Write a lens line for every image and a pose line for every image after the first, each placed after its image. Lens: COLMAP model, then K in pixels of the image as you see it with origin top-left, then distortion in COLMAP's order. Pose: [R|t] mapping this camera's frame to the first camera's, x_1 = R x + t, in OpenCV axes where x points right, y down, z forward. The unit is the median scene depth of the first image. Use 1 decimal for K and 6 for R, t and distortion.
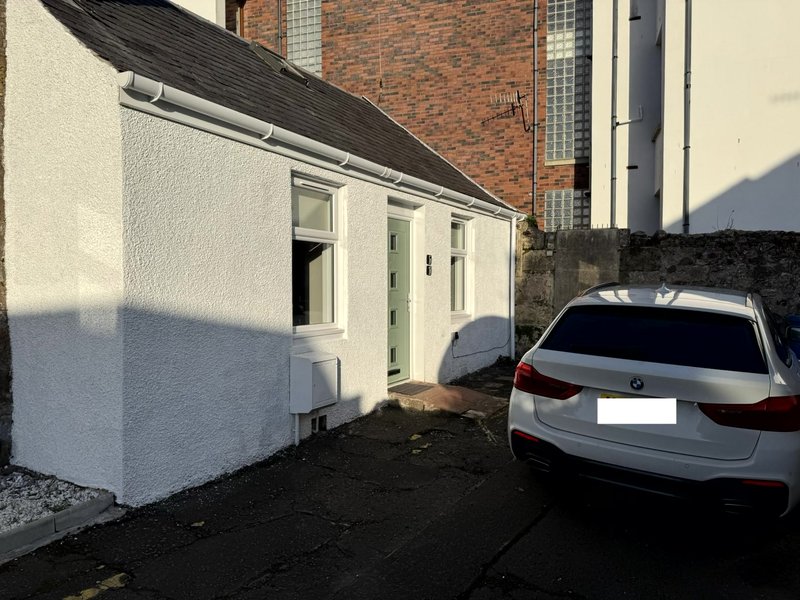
lens RADIAL K [[566.0, 0, 396.8], [0, 566.0, 310.3], [0, 0, 1]] dist [0.021792, -0.027655]
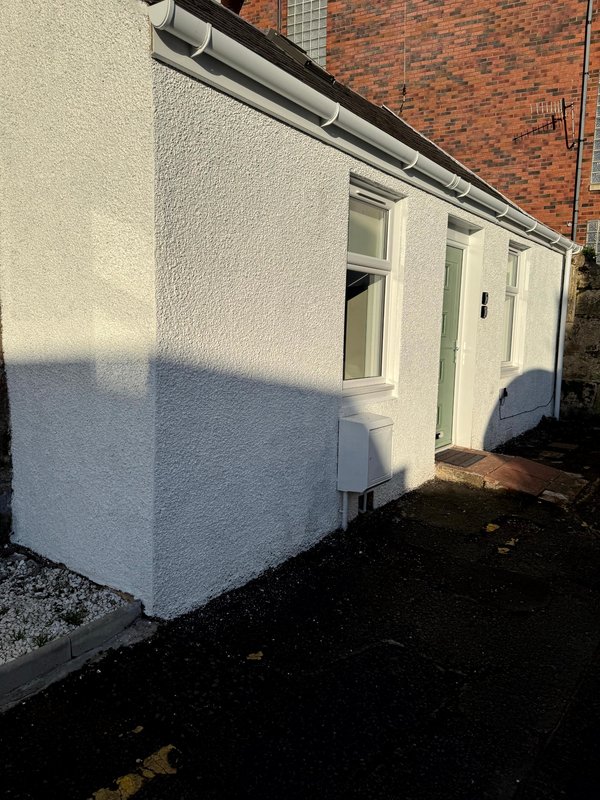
lens RADIAL K [[561.0, 0, 297.0], [0, 561.0, 402.8], [0, 0, 1]] dist [0.066901, -0.089767]
pose [[0.992408, 0.034910, -0.117931, -0.145147], [-0.024589, 0.995829, 0.087864, -0.008264], [0.120507, -0.084297, 0.989127, 0.205744]]
